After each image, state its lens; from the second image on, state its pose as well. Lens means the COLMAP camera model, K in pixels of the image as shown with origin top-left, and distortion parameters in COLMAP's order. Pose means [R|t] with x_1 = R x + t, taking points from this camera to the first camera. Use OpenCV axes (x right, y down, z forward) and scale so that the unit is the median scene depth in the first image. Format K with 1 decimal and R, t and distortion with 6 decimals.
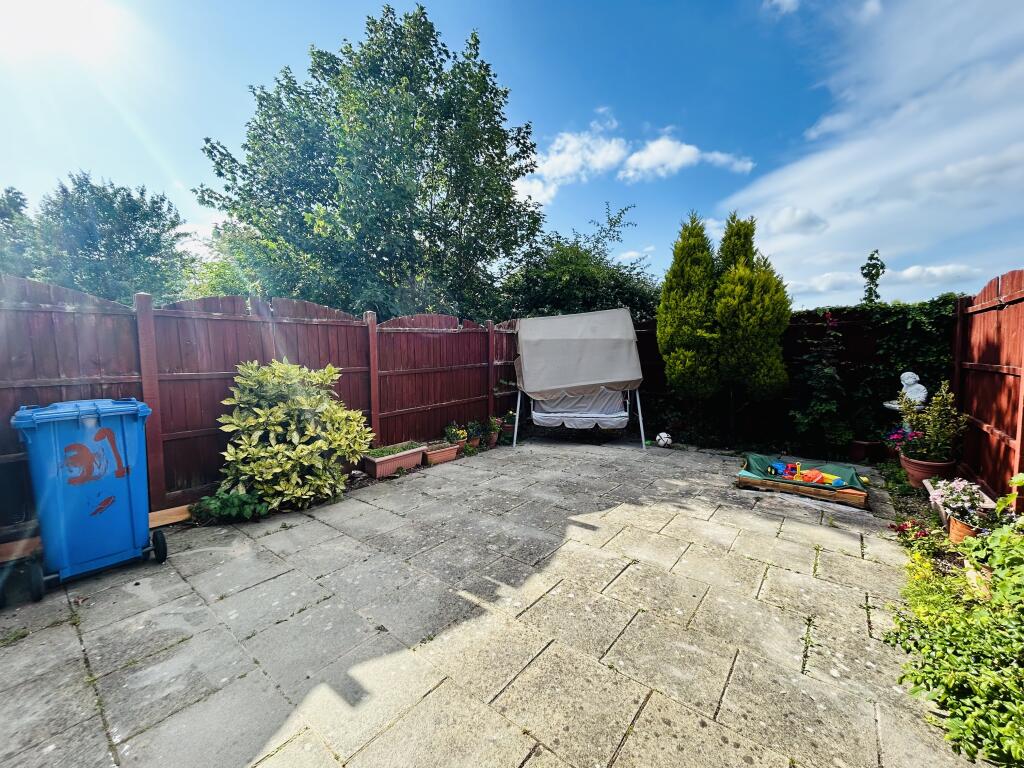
lens RADIAL K [[413.4, 0, 522.8], [0, 413.4, 388.0], [0, 0, 1]] dist [-0.000550, -0.000255]
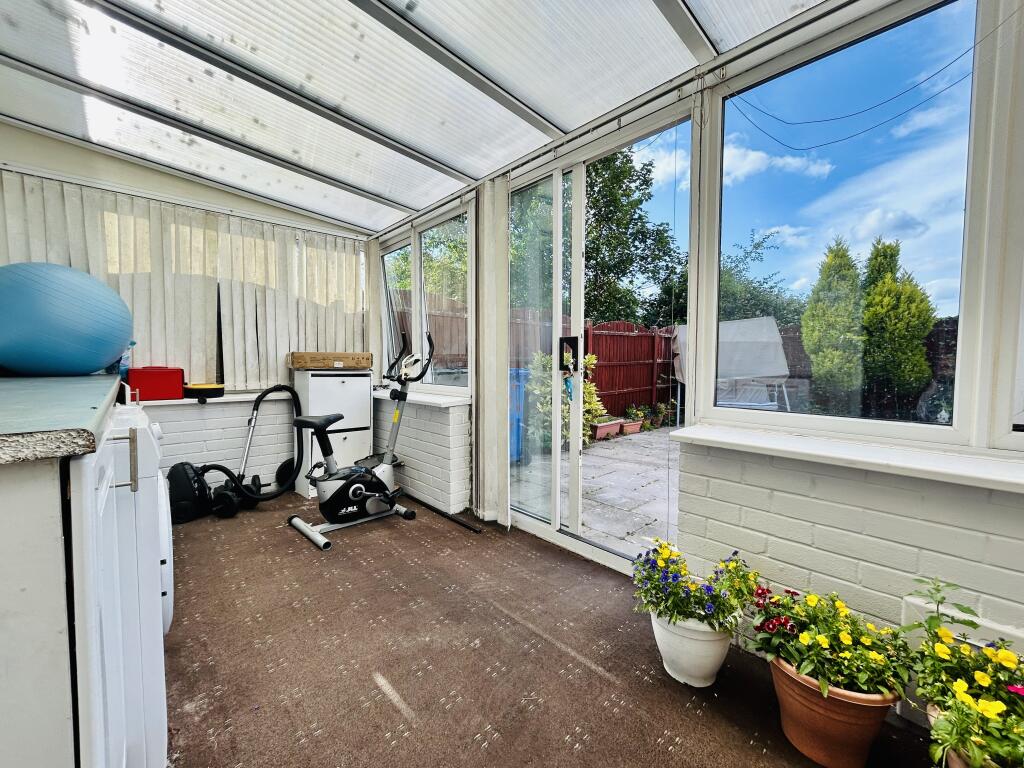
lens RADIAL K [[413.4, 0, 501.8], [0, 413.4, 379.7], [0, 0, 1]] dist [-0.000550, -0.000255]
pose [[0.986471, 0.017956, -0.162949, -0.354064], [-0.026046, 0.998525, -0.047647, 0.075084], [0.161853, 0.051247, 0.985483, -0.332094]]
